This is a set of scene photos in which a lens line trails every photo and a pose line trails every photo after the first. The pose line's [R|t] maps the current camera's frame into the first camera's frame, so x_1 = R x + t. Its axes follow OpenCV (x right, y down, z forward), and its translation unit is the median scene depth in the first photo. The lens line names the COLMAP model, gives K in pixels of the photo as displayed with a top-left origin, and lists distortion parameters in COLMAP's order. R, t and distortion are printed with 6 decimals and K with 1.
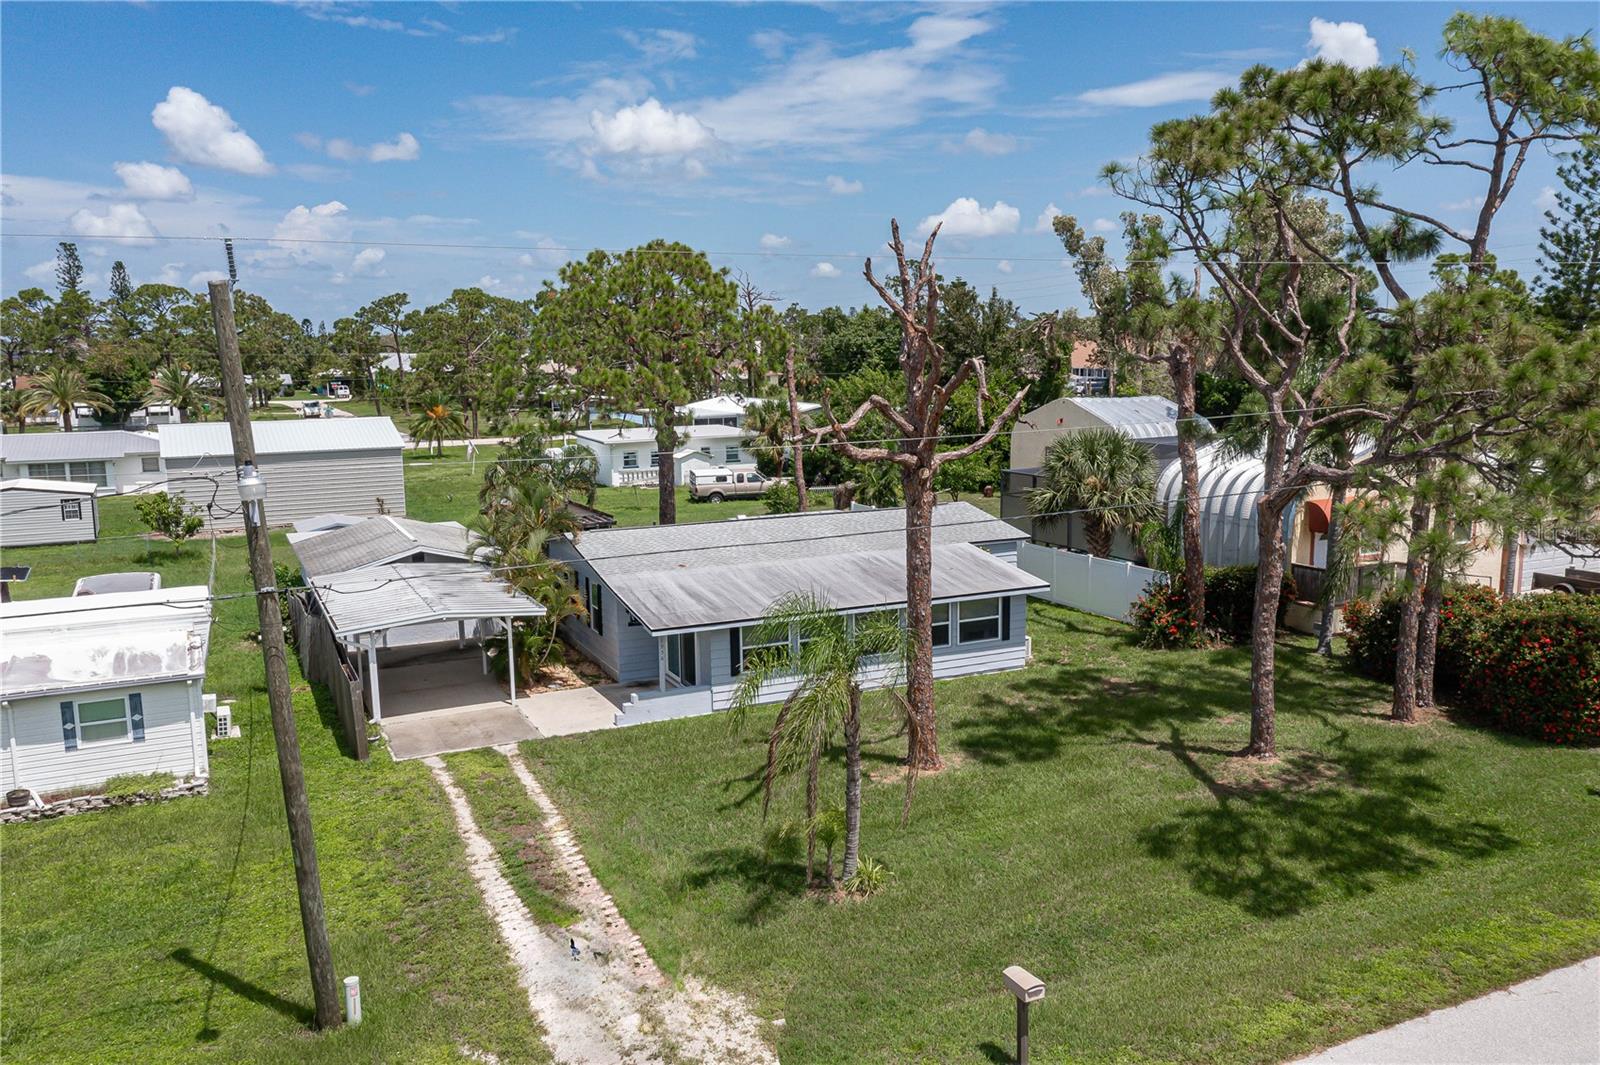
lens RADIAL K [[1263.8, 0, 793.8], [0, 1263.8, 529.6], [0, 0, 1]] dist [0.005311, 0.042369]
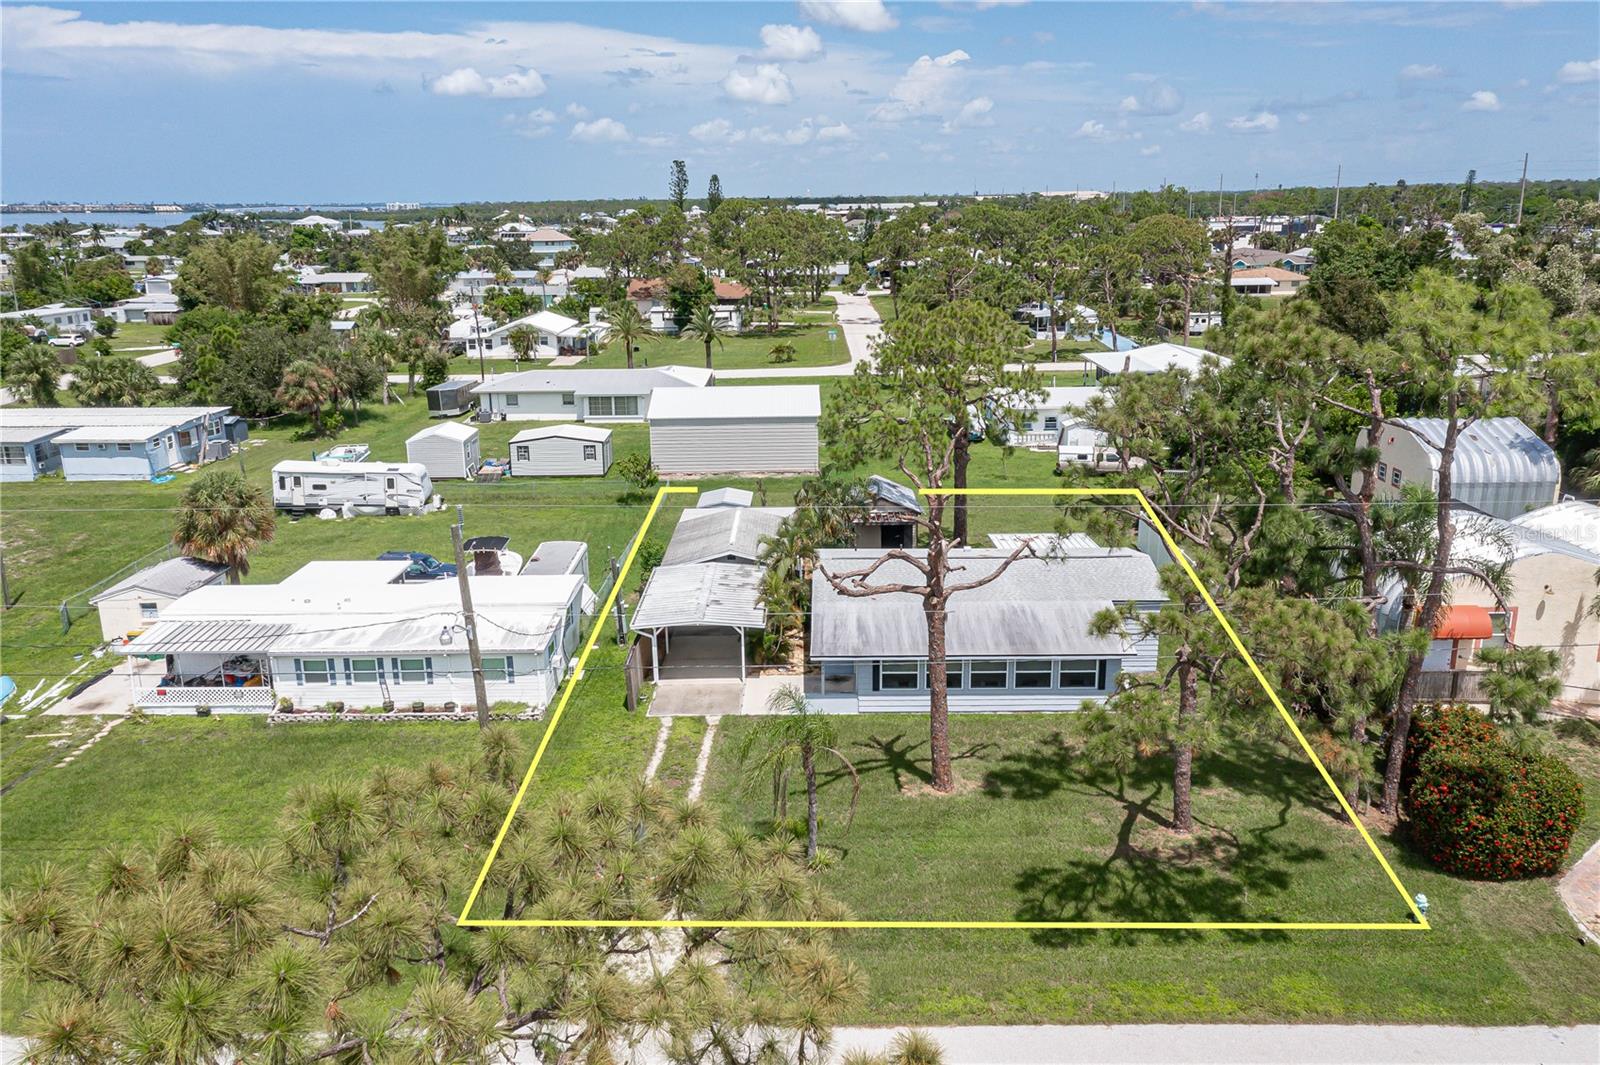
lens RADIAL K [[1263.8, 0, 804.5], [0, 1263.8, 536.8], [0, 0, 1]] dist [0.005311, 0.042369]
pose [[0.898799, 0.115699, -0.422816, 0.510988], [-0.062123, 0.988424, 0.138414, -0.273564], [0.433936, -0.098140, 0.895583, -0.324926]]
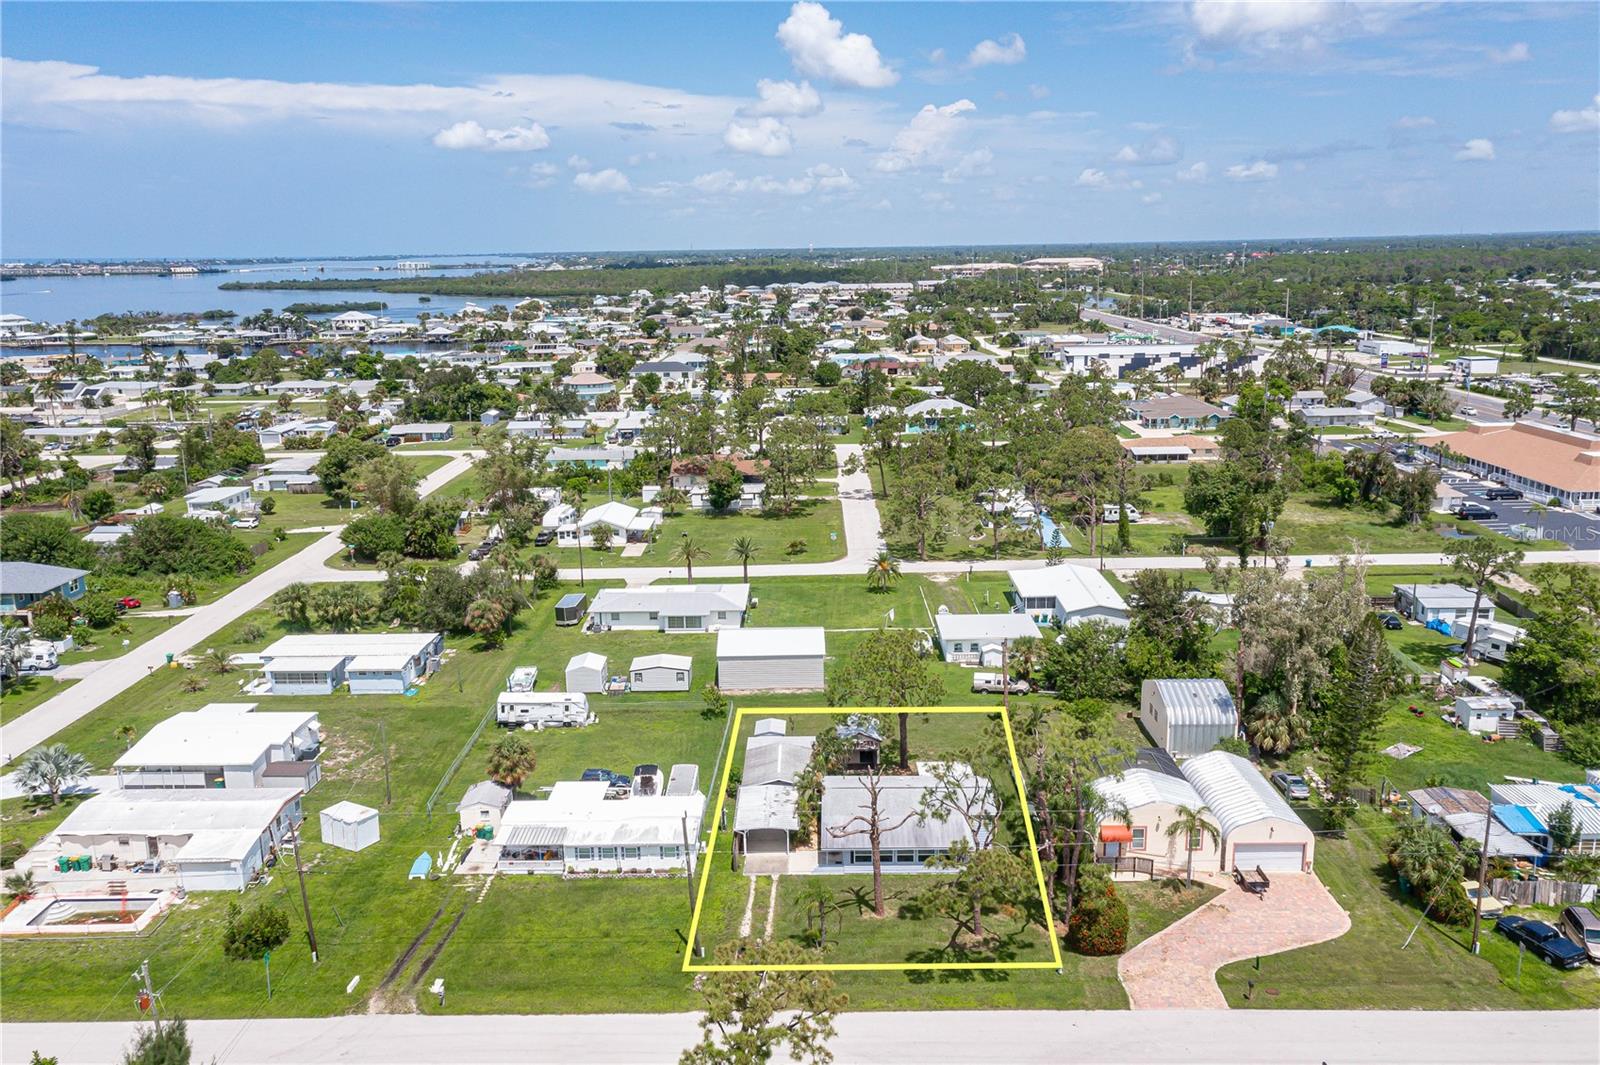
lens RADIAL K [[1303.4, 0, 793.8], [0, 1303.4, 543.2], [0, 0, 1]] dist [0.010704, -0.001969]
pose [[0.894910, 0.101617, -0.434522, 1.211728], [-0.055472, 0.991507, 0.117628, -1.097855], [0.442785, -0.081163, 0.892947, -1.951107]]
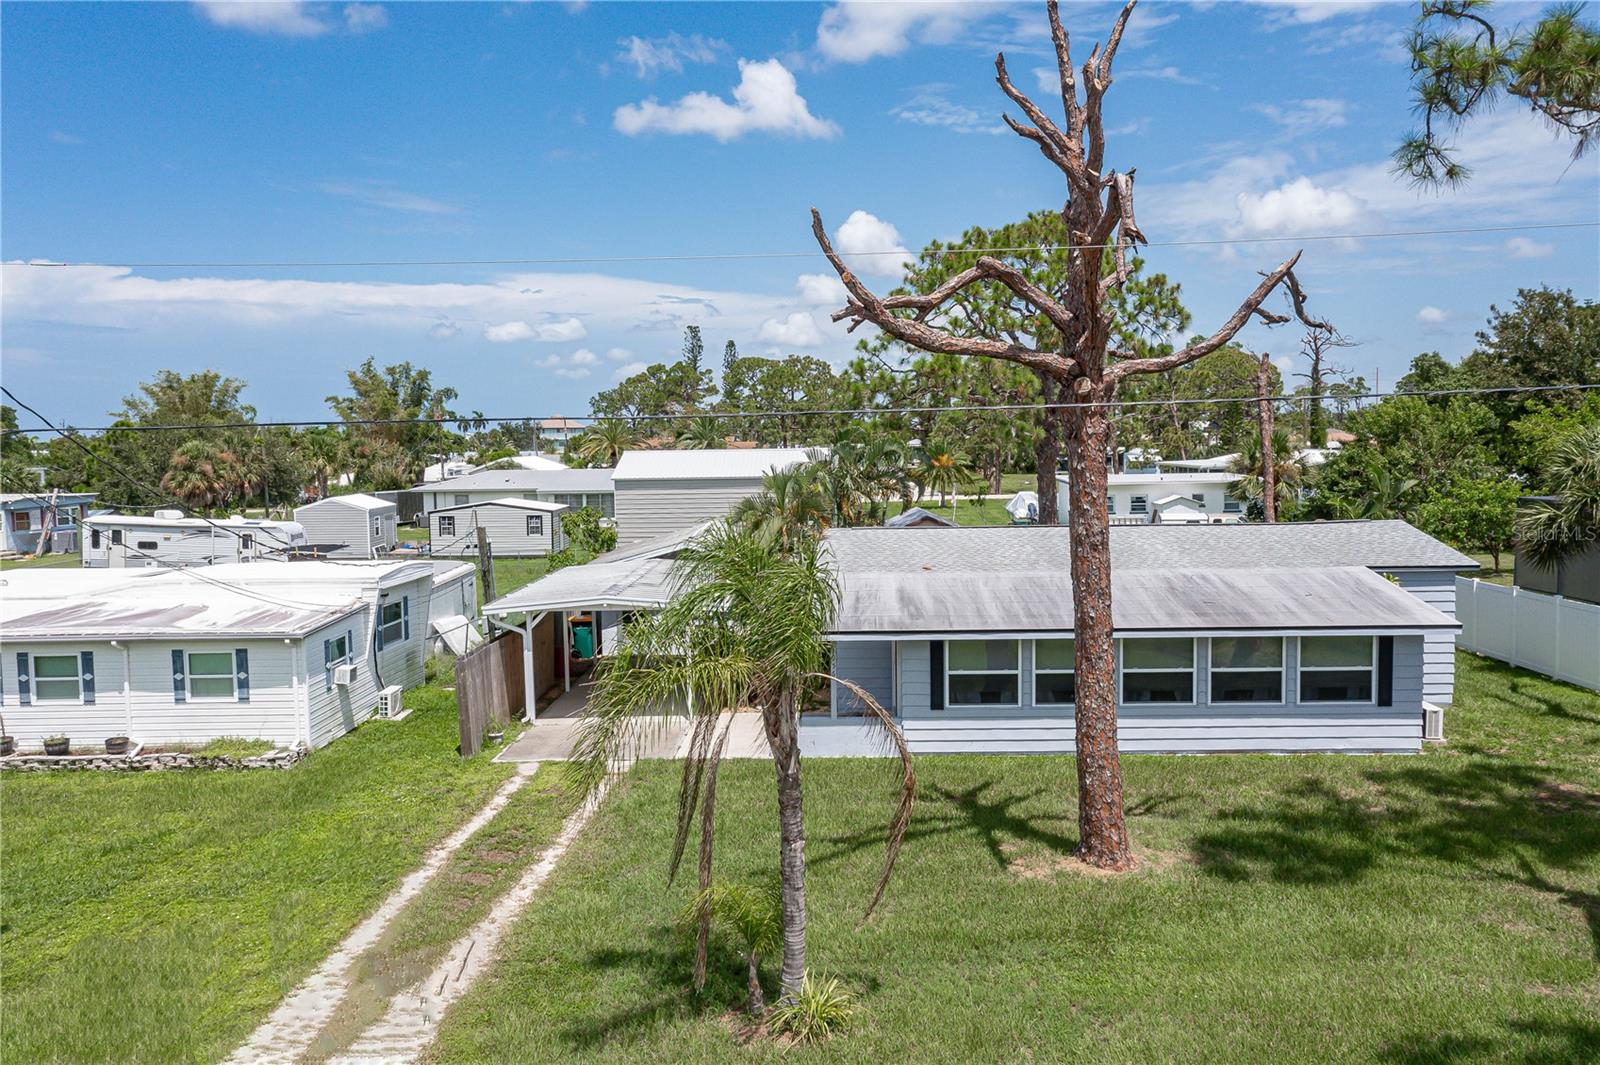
lens RADIAL K [[1263.8, 0, 806.8], [0, 1263.8, 531.1], [0, 0, 1]] dist [0.005311, 0.042369]
pose [[0.890418, 0.033263, -0.453927, 0.237569], [-0.063743, 0.996610, -0.052007, 0.061294], [0.450659, 0.075243, 0.889520, 0.338582]]
